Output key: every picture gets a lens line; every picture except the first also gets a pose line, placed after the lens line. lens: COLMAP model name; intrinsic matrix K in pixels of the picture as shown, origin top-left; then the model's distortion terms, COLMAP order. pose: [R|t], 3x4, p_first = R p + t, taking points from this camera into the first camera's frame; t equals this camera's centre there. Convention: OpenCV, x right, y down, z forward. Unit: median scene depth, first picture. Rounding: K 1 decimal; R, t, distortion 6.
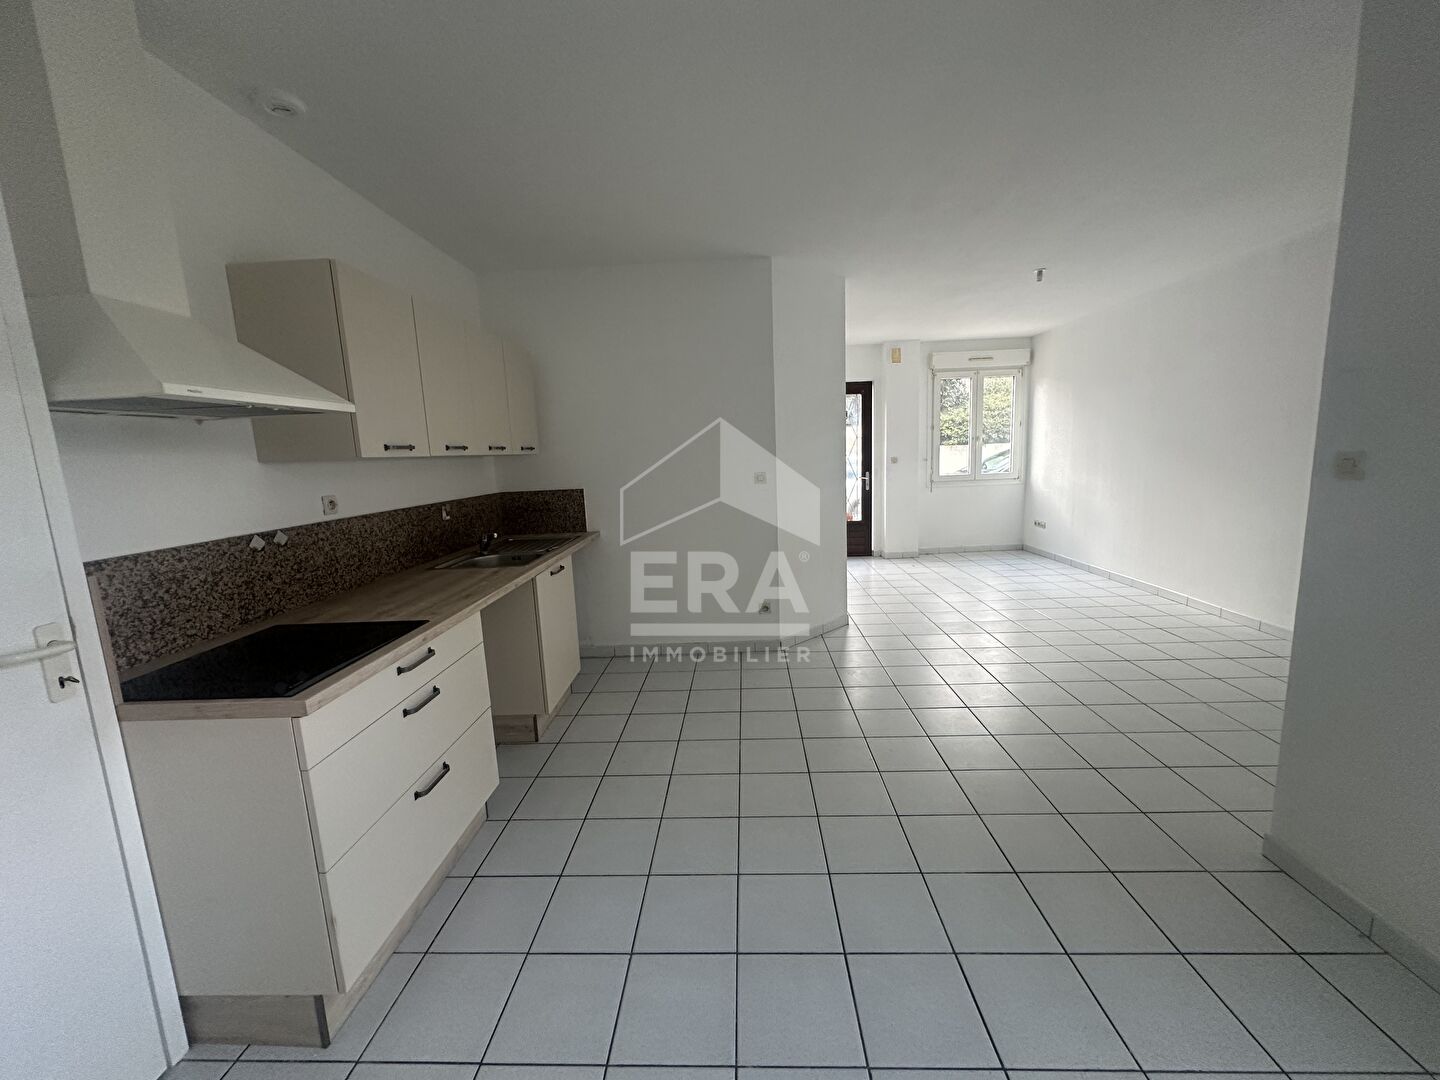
lens RADIAL K [[574.1, 0, 720.0], [0, 574.1, 540.0], [0, 0, 1]] dist [-0.000539, -0.000064]
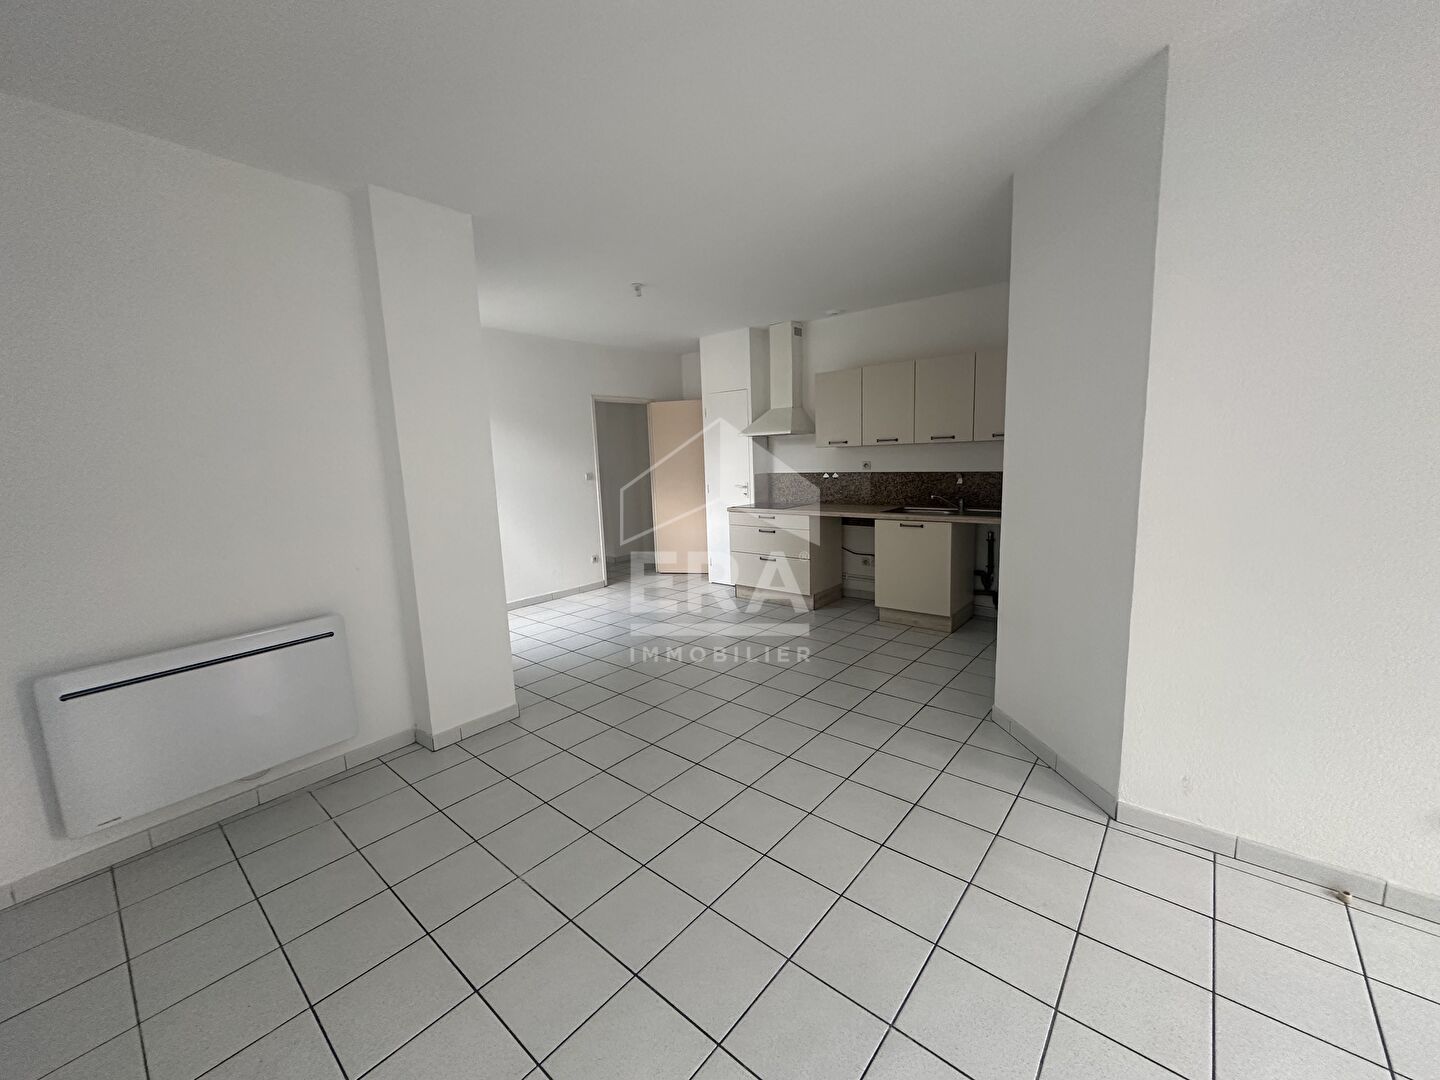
lens RADIAL K [[574.1, 0, 720.0], [0, 574.1, 540.0], [0, 0, 1]] dist [-0.000539, -0.000064]
pose [[-0.617813, 0.178654, -0.765761, 1.321971], [-0.061753, 0.959817, 0.273750, -0.325337], [0.783896, 0.216414, -0.581955, 1.717659]]
